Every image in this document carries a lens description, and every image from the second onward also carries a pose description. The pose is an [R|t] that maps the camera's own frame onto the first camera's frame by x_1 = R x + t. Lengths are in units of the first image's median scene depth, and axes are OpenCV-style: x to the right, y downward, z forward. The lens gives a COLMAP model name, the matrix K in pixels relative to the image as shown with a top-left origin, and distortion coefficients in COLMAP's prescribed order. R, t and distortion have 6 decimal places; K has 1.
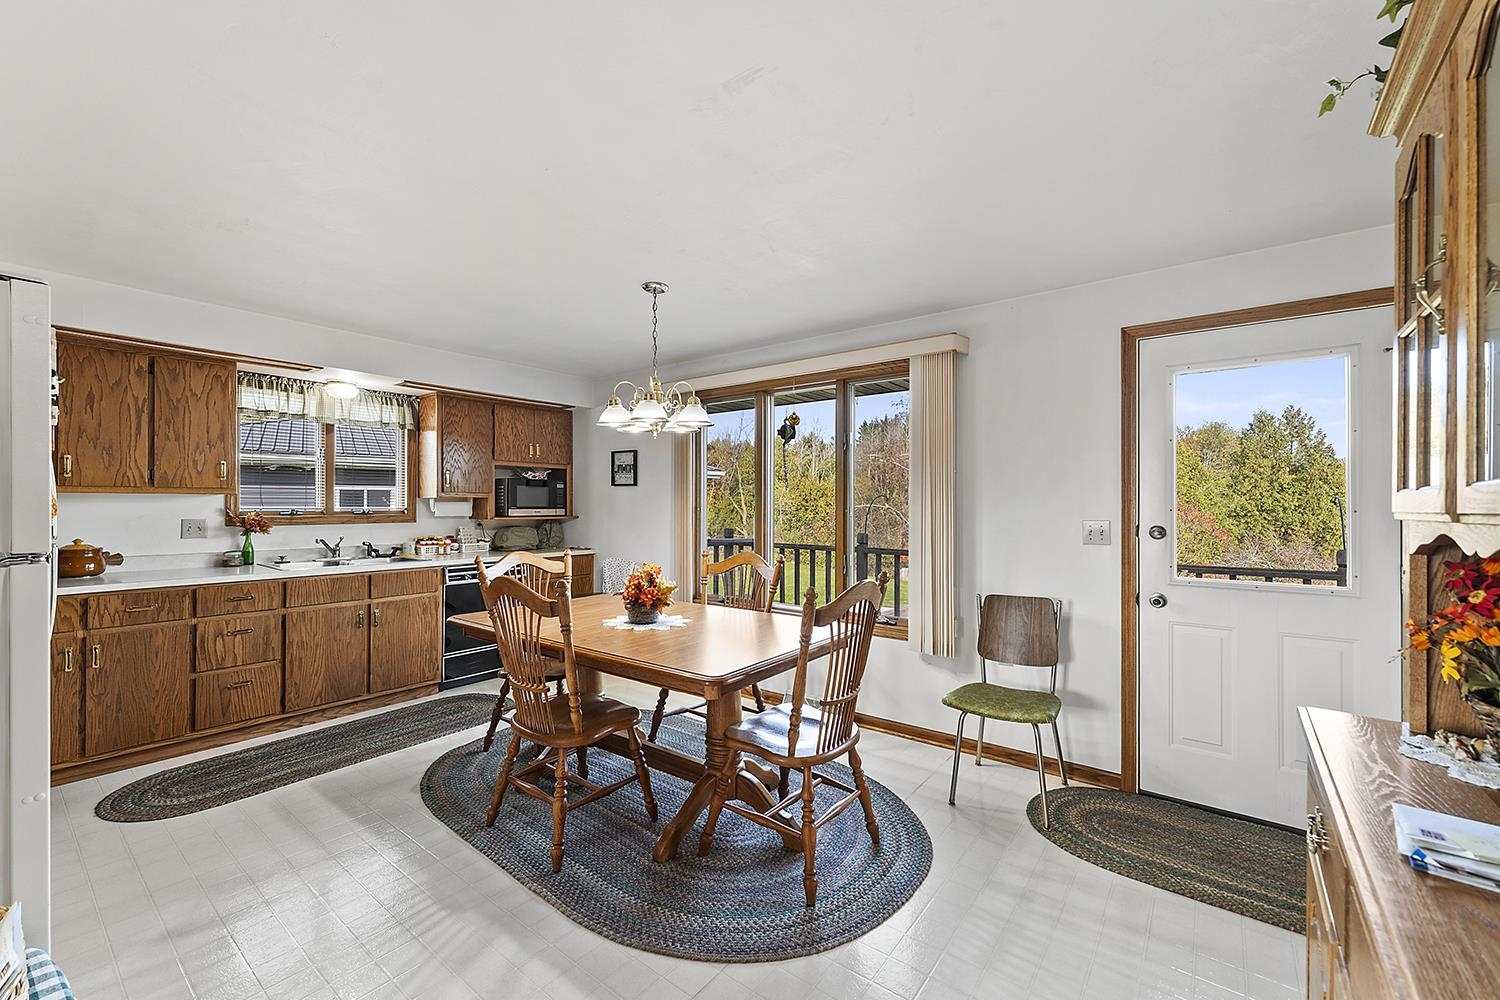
lens RADIAL K [[610.6, 0, 735.1], [0, 610.6, 507.0], [0, 0, 1]] dist [0.000021, 0.000226]
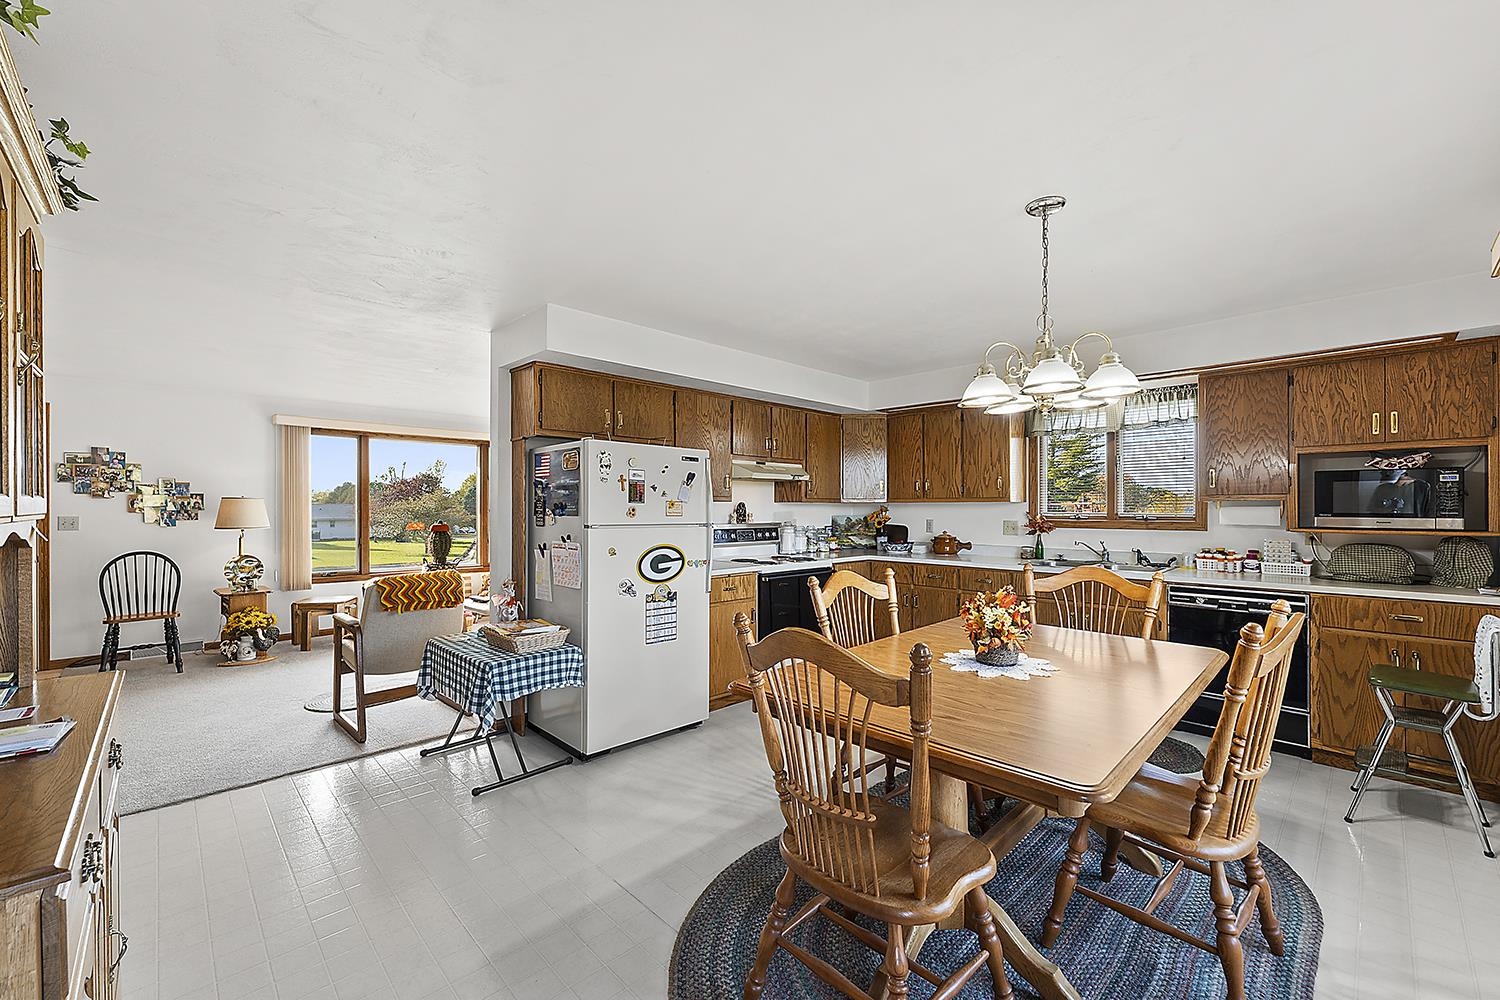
lens RADIAL K [[610.6, 0, 750.8], [0, 610.6, 506.7], [0, 0, 1]] dist [0.000021, 0.000226]
pose [[-0.135026, -0.002501, -0.990839, 0.393979], [-0.005054, 0.999986, -0.001836, -0.004032], [0.990829, 0.004759, -0.135036, 0.475289]]
